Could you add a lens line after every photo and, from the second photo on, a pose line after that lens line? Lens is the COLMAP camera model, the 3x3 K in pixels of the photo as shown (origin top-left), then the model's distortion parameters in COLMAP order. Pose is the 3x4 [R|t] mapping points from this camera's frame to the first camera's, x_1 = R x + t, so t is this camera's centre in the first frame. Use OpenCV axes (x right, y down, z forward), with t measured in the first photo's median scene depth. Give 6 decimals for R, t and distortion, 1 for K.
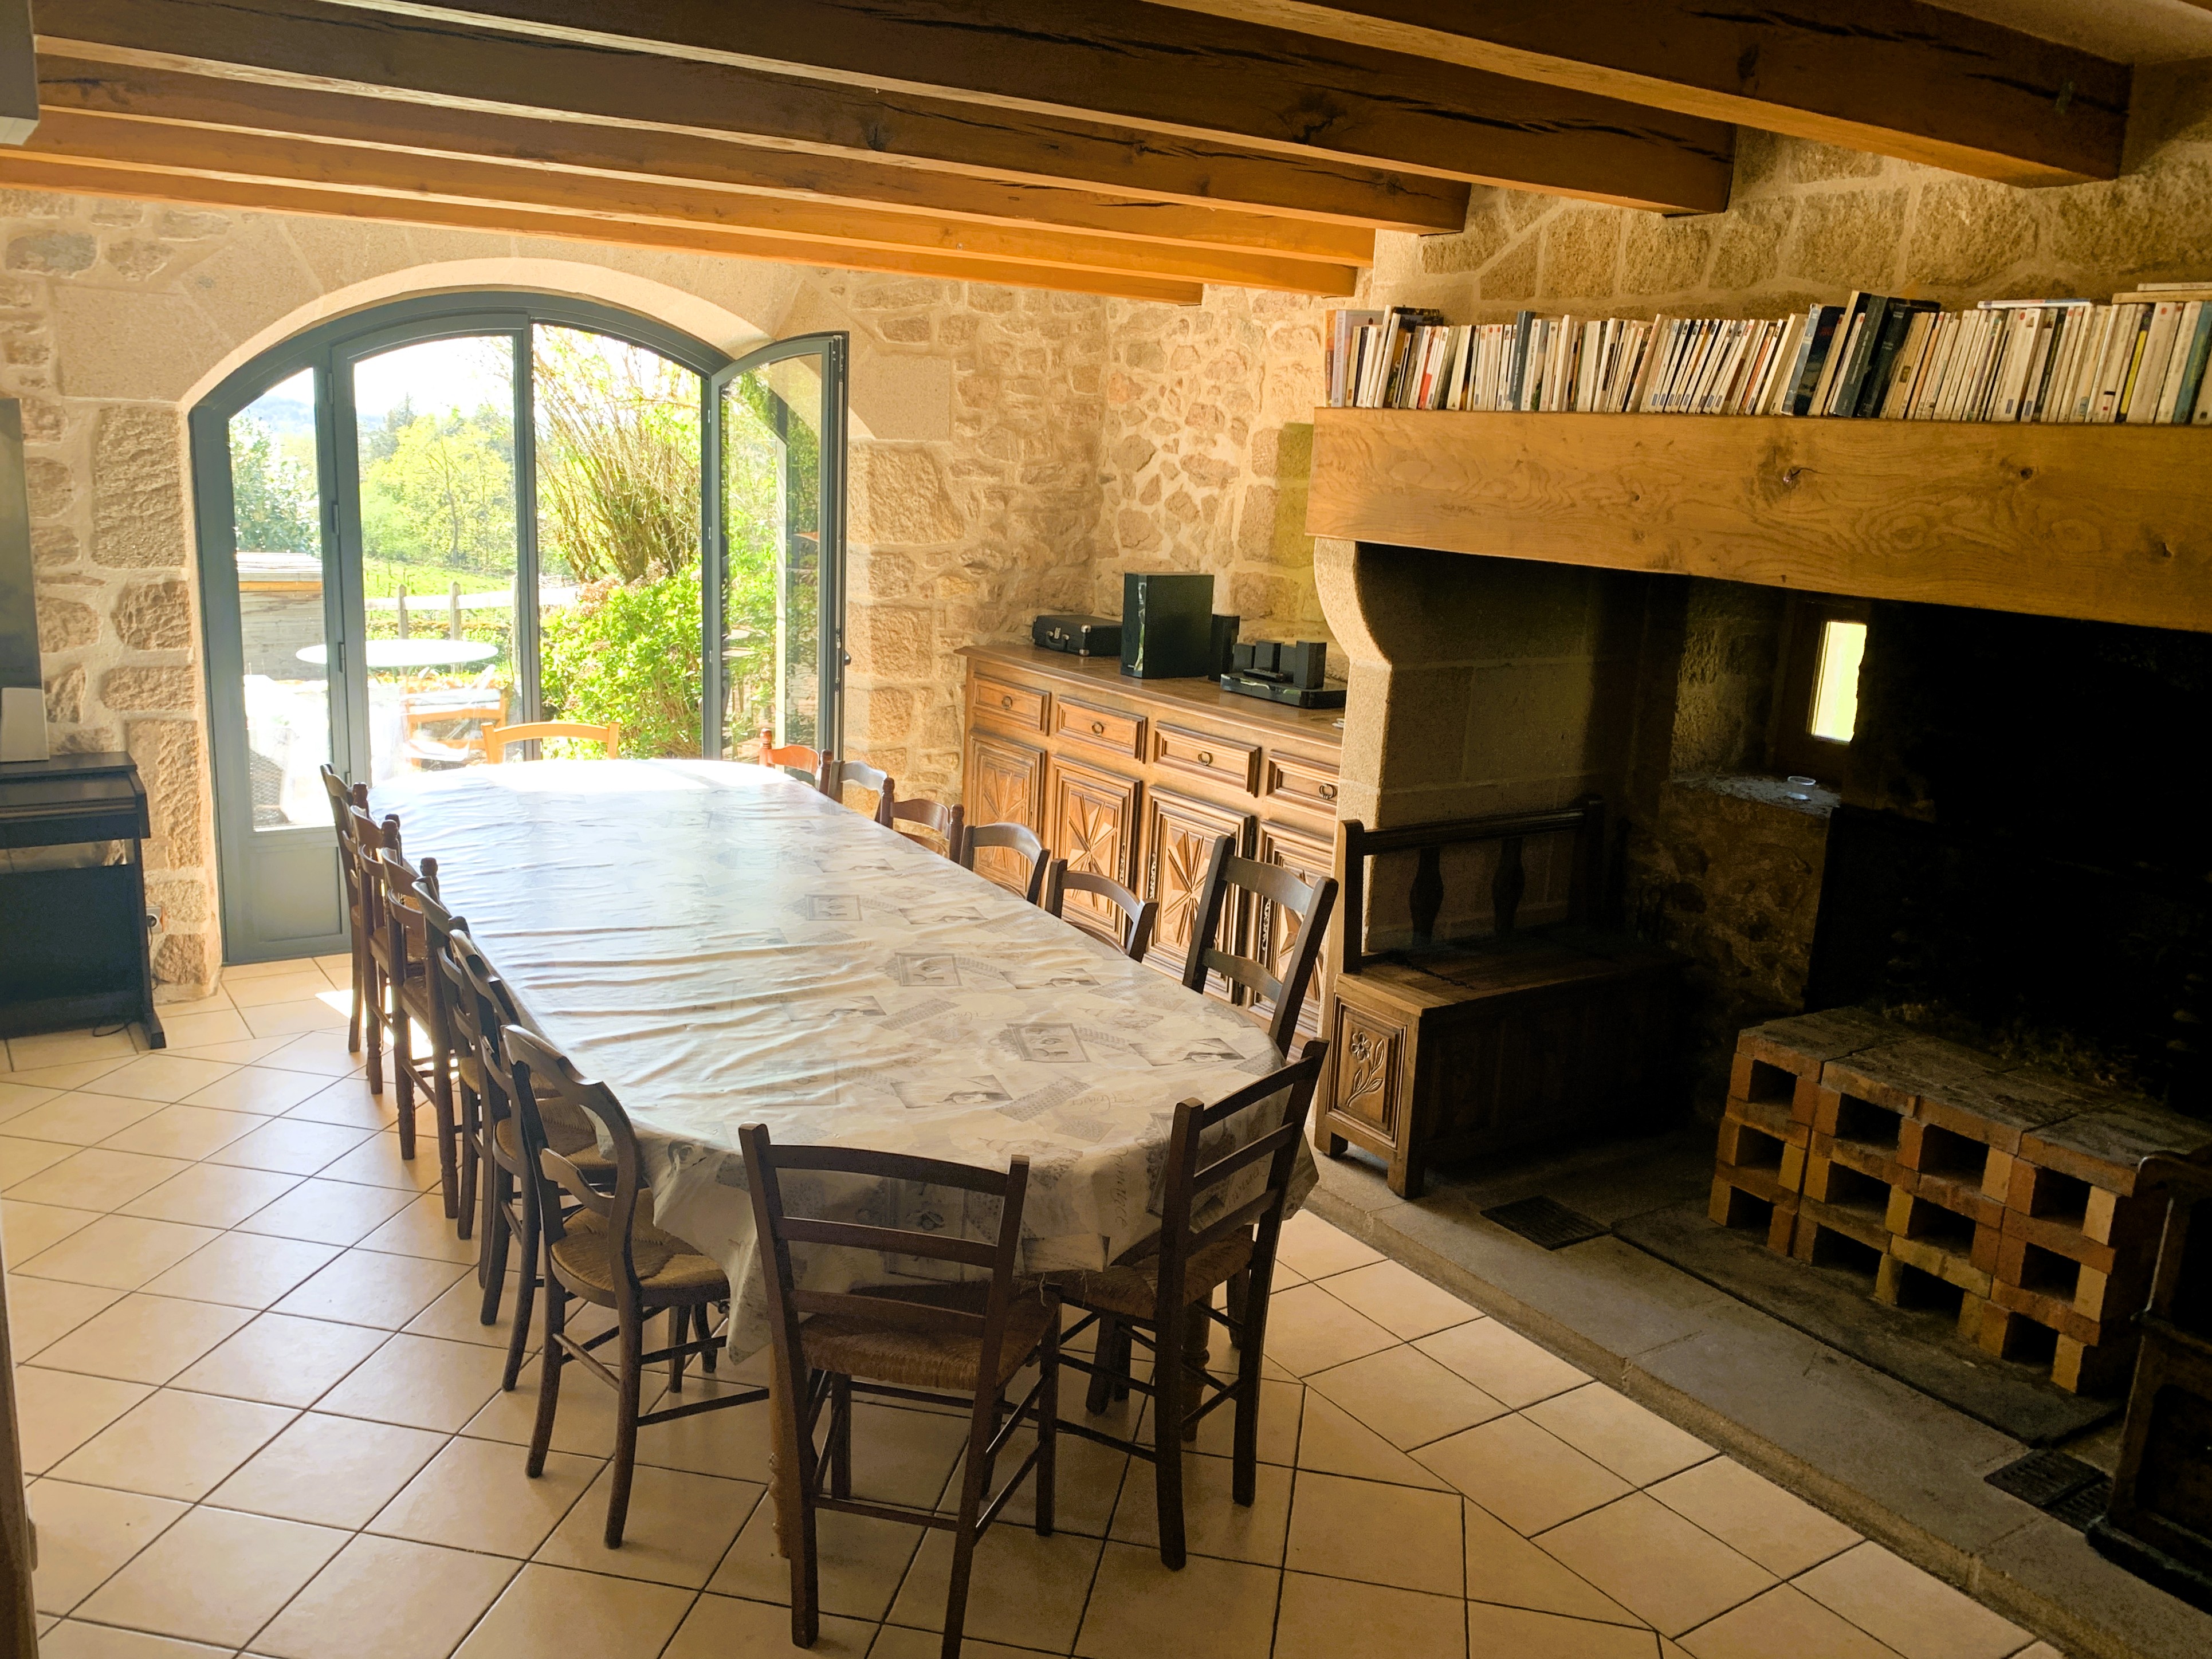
lens RADIAL K [[1681.7, 0, 1098.5], [0, 1681.7, 838.4], [0, 0, 1]] dist [0.032089, -0.048700]
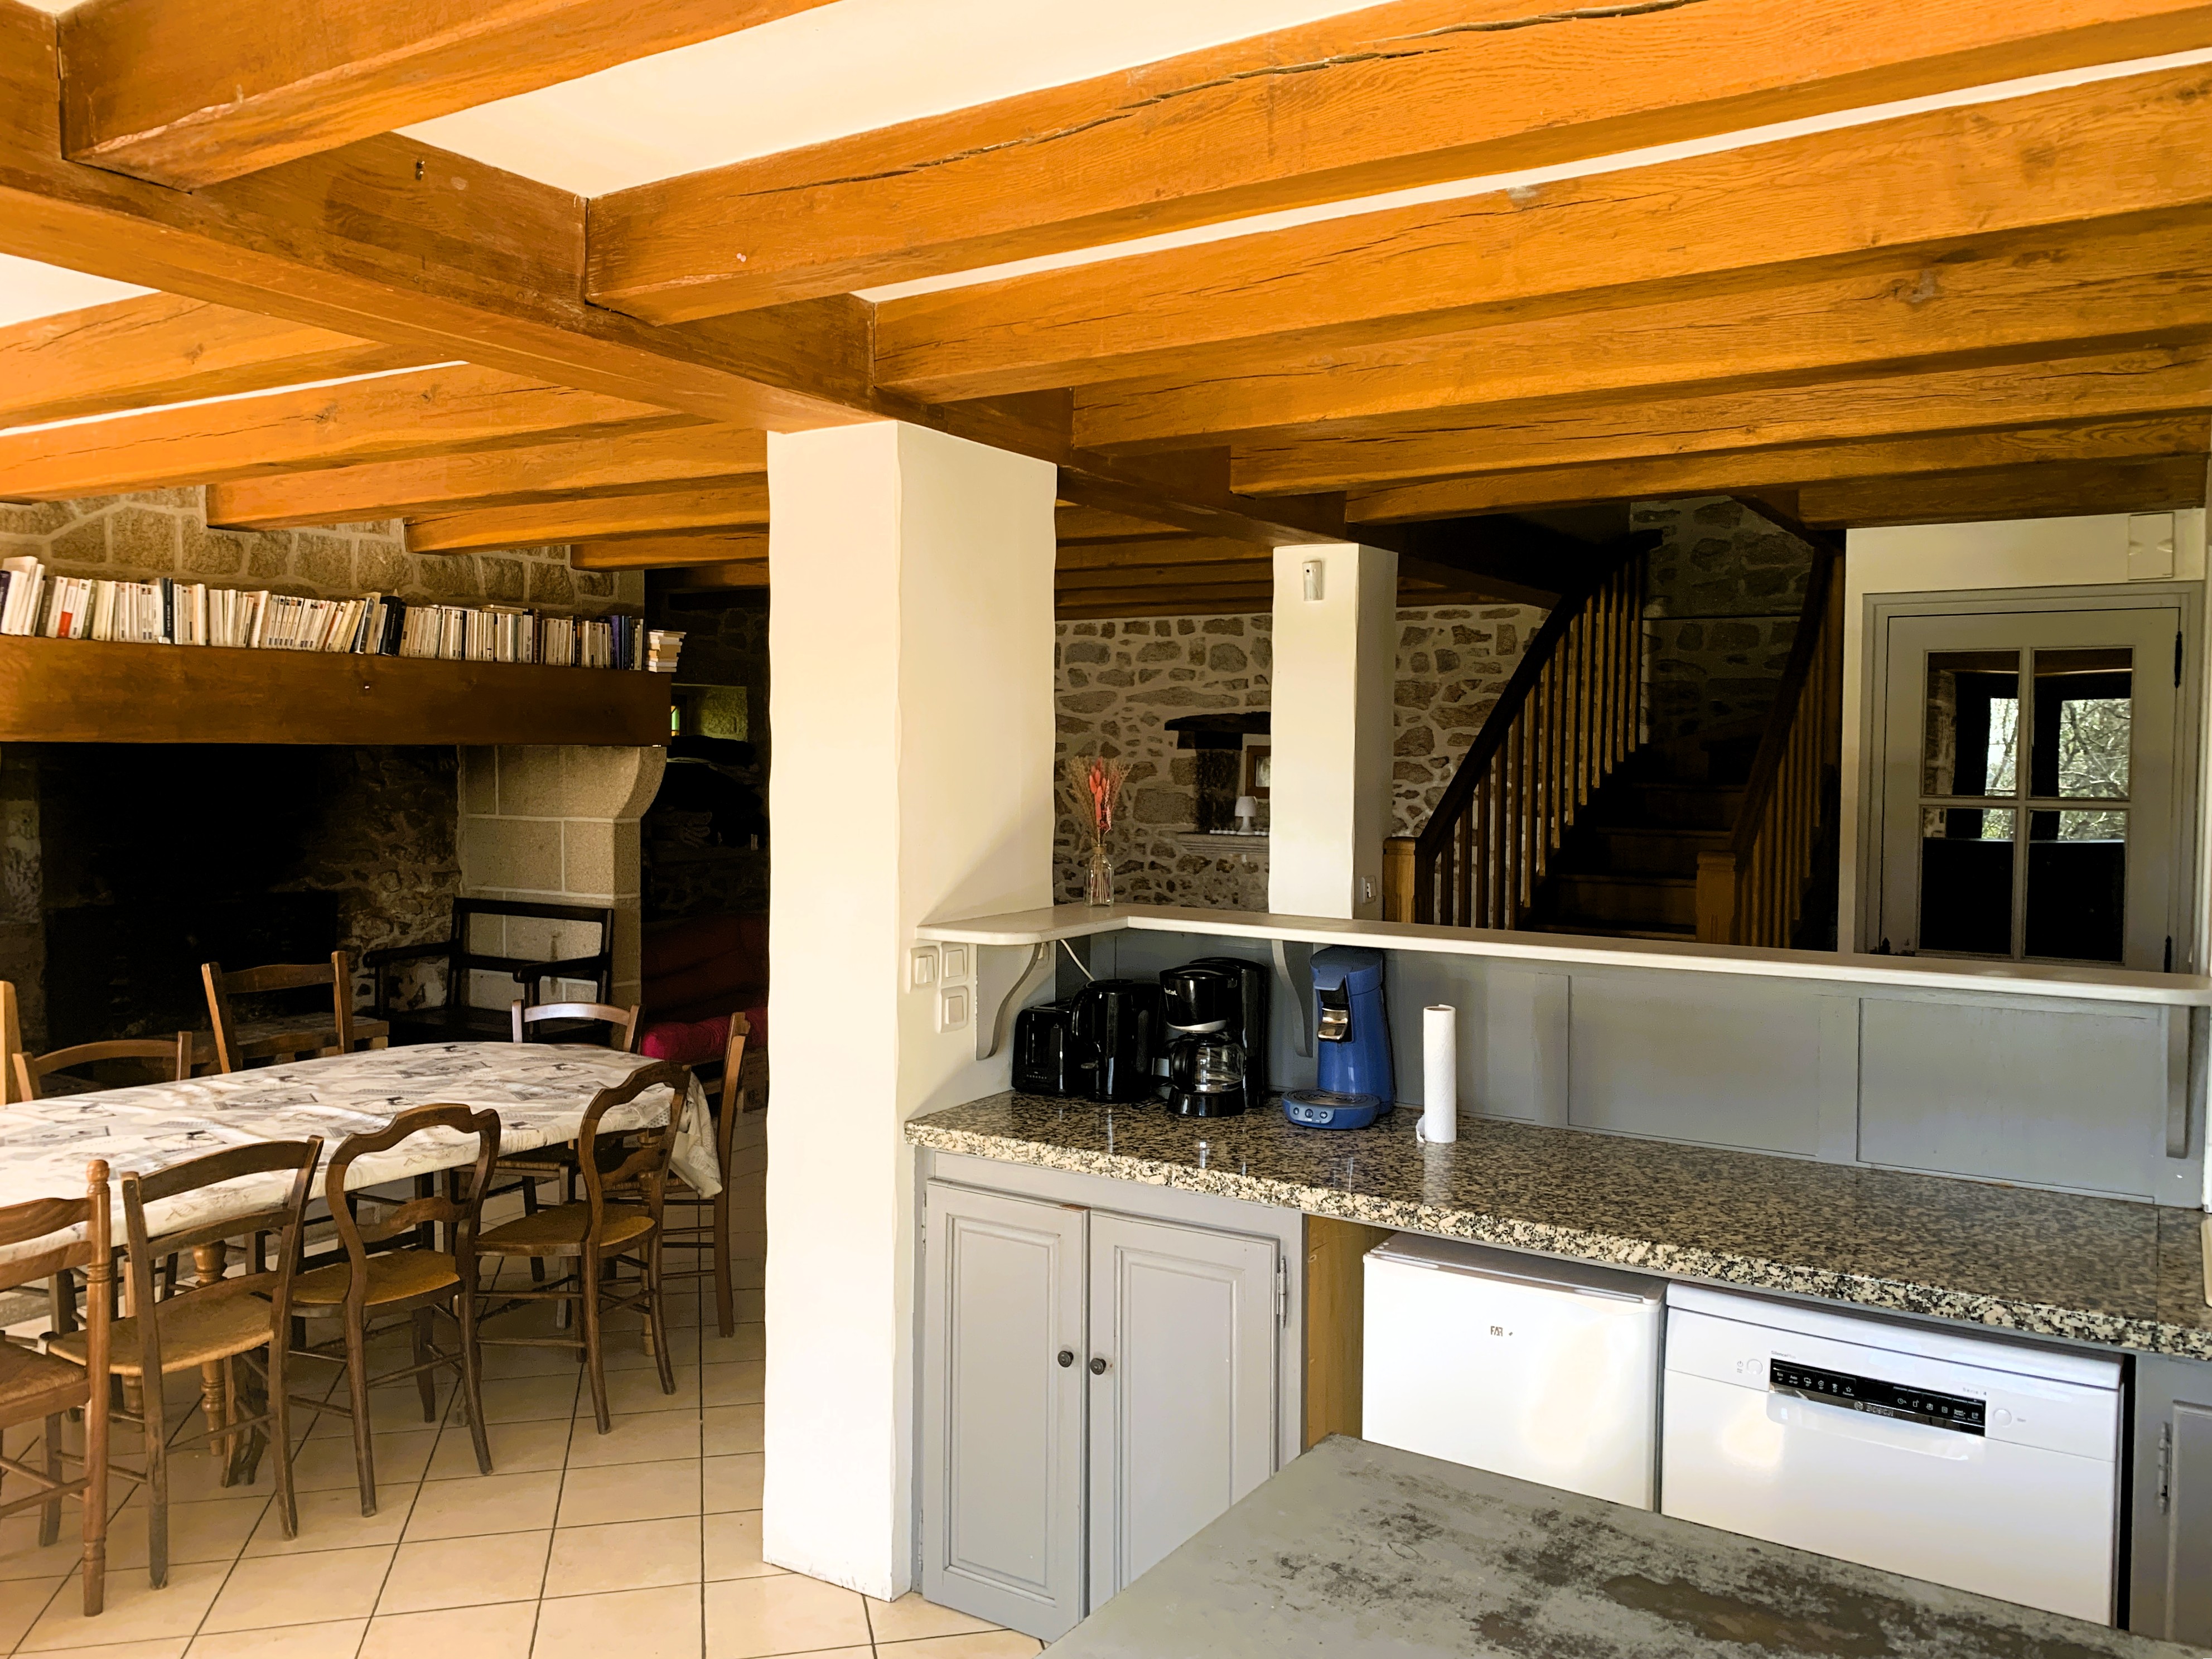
lens RADIAL K [[1681.6, 0, 1106.8], [0, 1681.6, 827.3], [0, 0, 1]] dist [0.032089, -0.048700]
pose [[-0.439506, -0.105842, 0.891982, -1.590750], [0.176008, 0.963635, 0.201069, -0.286789], [-0.880827, 0.245367, -0.404894, 1.042177]]
